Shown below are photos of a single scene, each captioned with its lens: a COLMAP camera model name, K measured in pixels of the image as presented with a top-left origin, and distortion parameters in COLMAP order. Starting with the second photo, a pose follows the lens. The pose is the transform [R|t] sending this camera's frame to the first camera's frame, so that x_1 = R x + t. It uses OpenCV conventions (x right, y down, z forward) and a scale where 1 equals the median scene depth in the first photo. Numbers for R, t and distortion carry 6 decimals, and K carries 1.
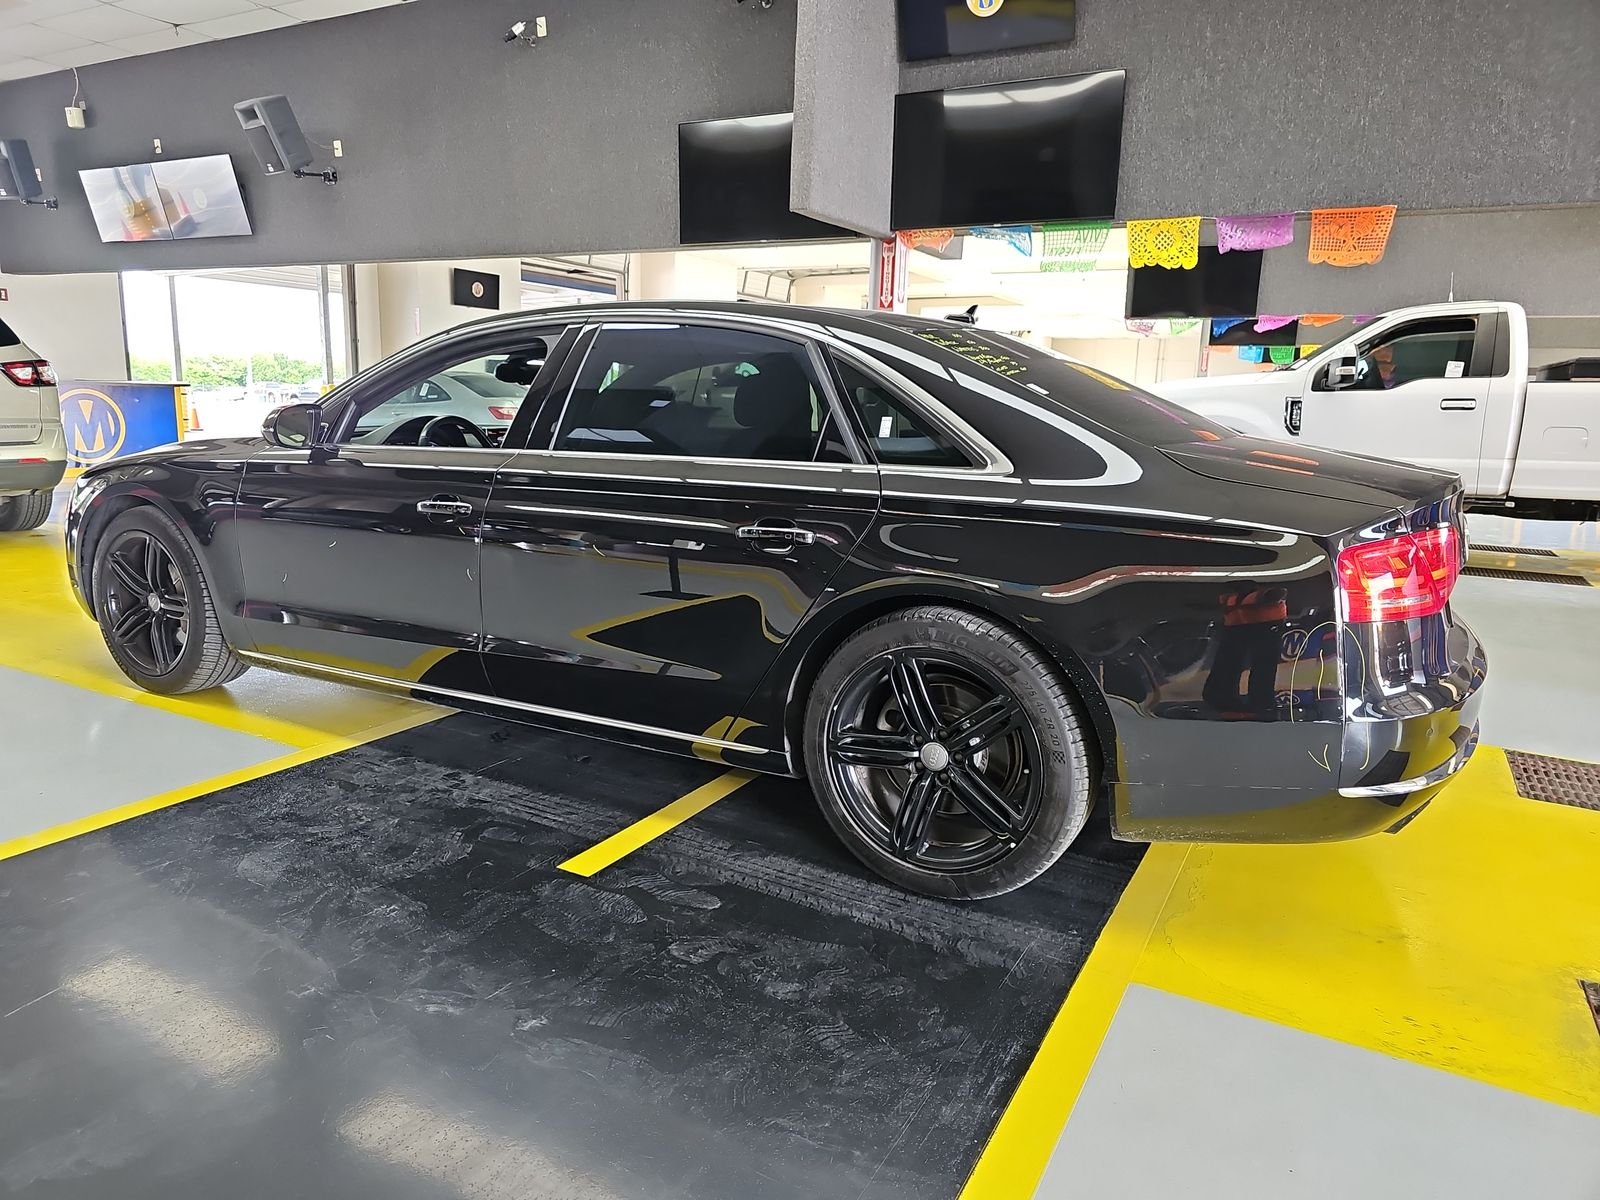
lens RADIAL K [[1074.3, 0, 804.2], [0, 1074.3, 597.8], [0, 0, 1]] dist [0.019127, -0.025493]
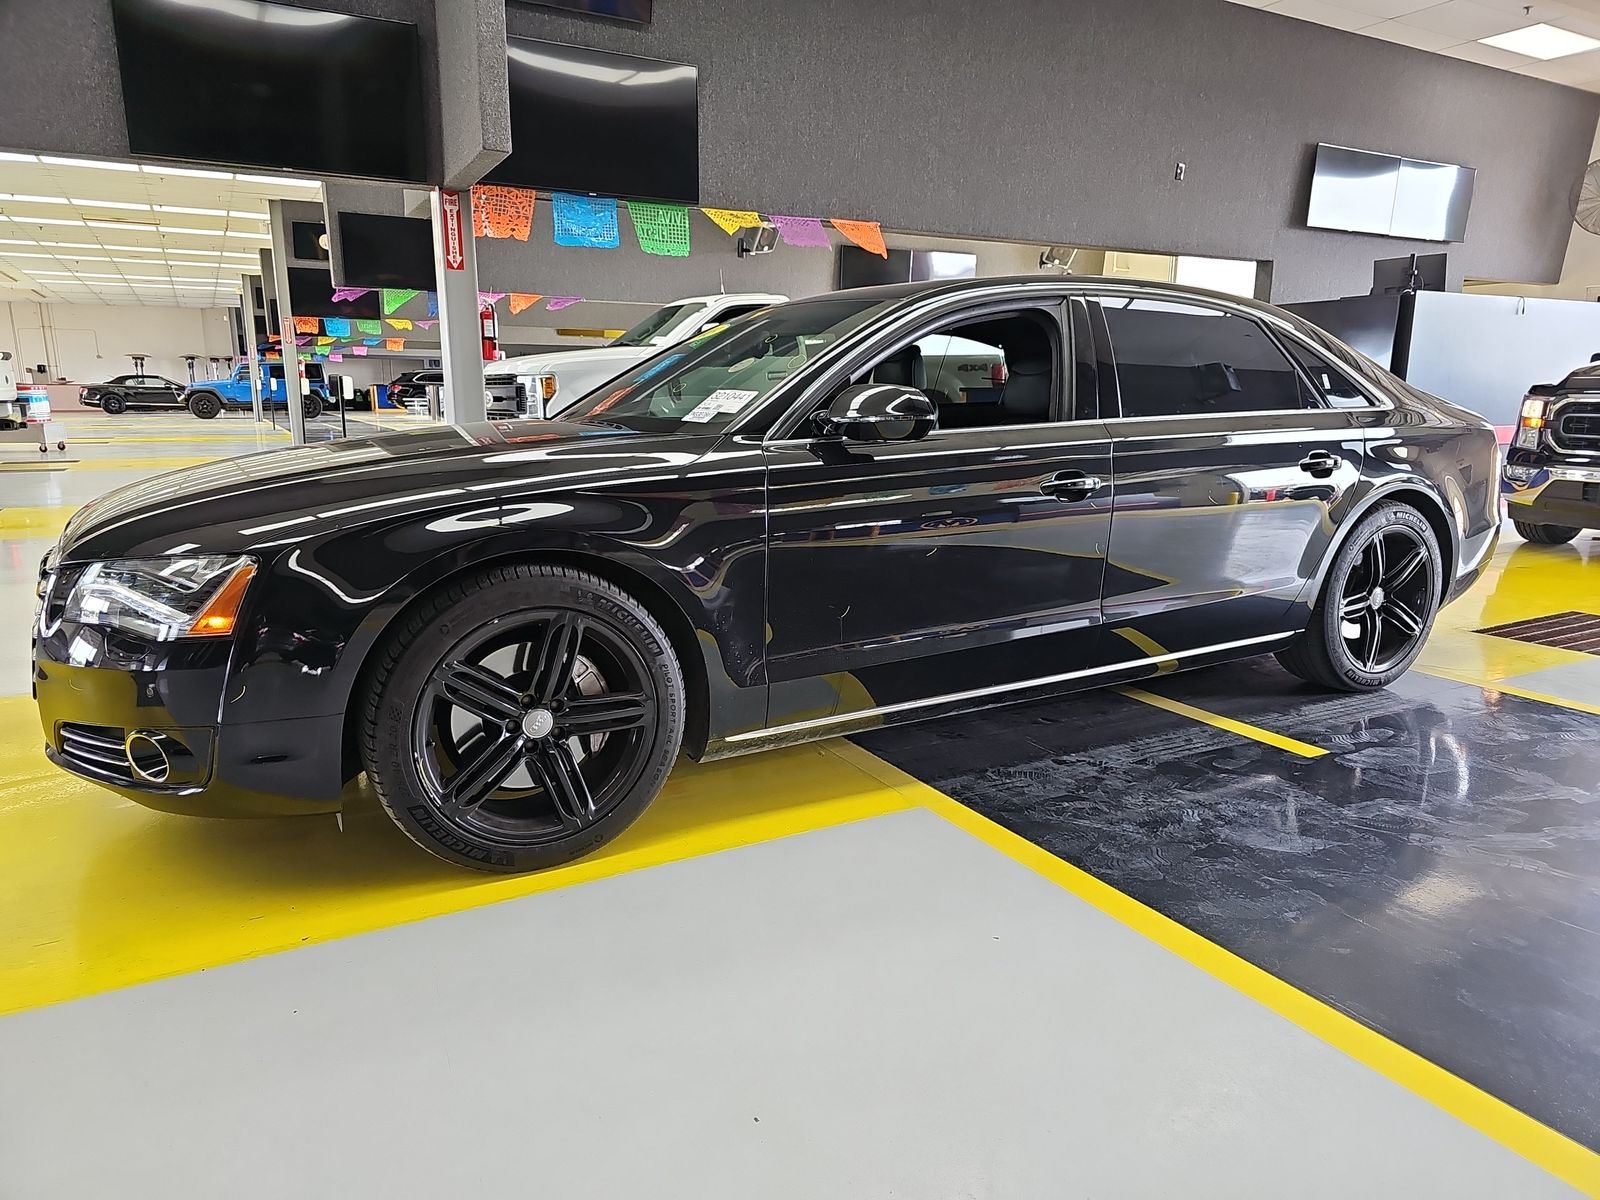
lens RADIAL K [[1074.3, 0, 805.0], [0, 1074.3, 605.5], [0, 0, 1]] dist [0.019127, -0.025493]
pose [[0.523851, -0.191427, 0.830021, -1.197136], [0.166022, 0.978679, 0.120931, -0.125426], [-0.835474, 0.074452, 0.544463, 0.640534]]
